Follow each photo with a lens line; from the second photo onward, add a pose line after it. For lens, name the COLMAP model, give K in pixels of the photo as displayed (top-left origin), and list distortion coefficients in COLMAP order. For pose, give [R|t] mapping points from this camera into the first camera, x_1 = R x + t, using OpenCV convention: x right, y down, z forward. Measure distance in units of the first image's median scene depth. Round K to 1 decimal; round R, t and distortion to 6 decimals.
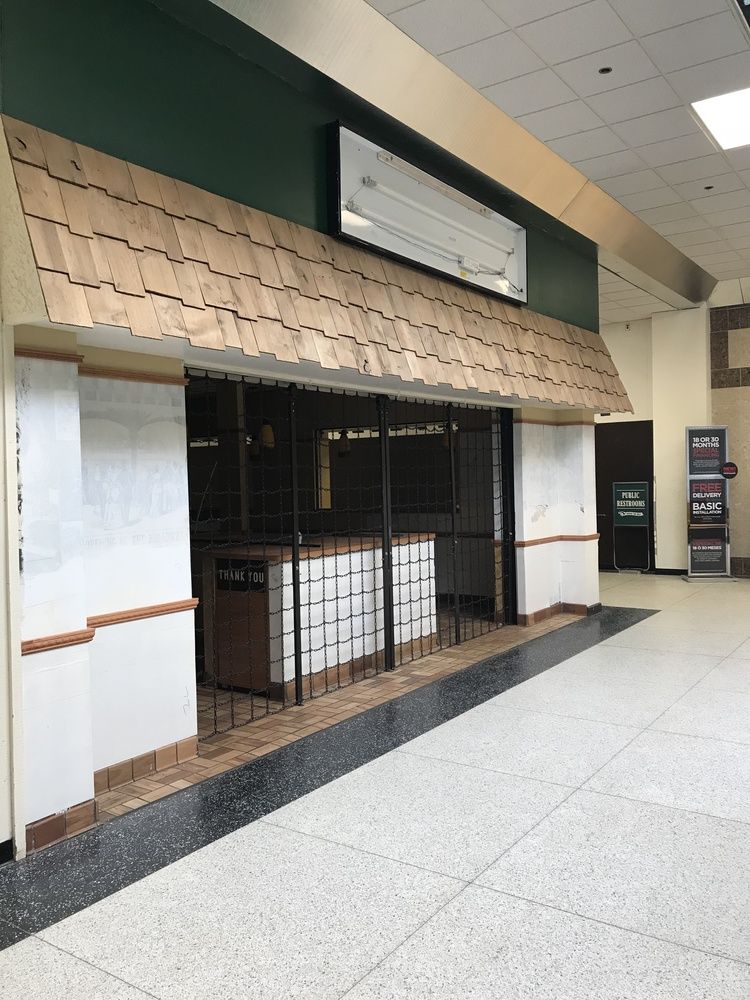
lens RADIAL K [[824.4, 0, 376.8], [0, 824.4, 499.1], [0, 0, 1]] dist [0.008961, -0.005854]
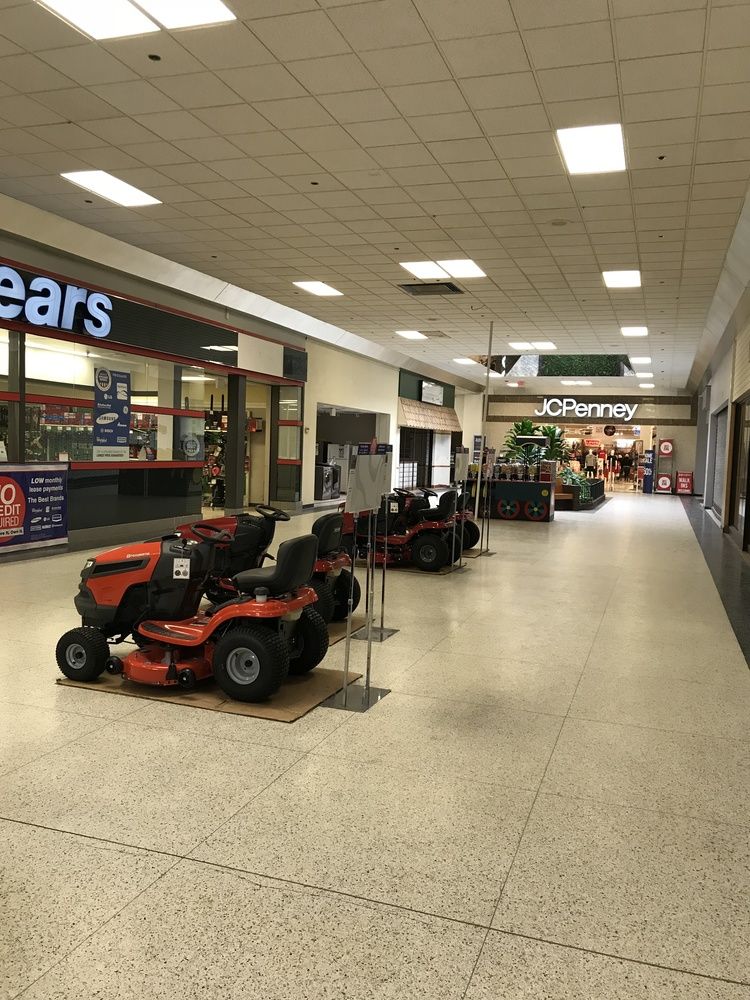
lens RADIAL K [[824.4, 0, 375.1], [0, 824.4, 500.3], [0, 0, 1]] dist [0.008961, -0.005854]
pose [[0.962022, 0.044804, 0.269268, -1.327776], [-0.056672, 0.997727, 0.036460, 0.107148], [-0.267022, -0.050336, 0.962375, -3.117464]]
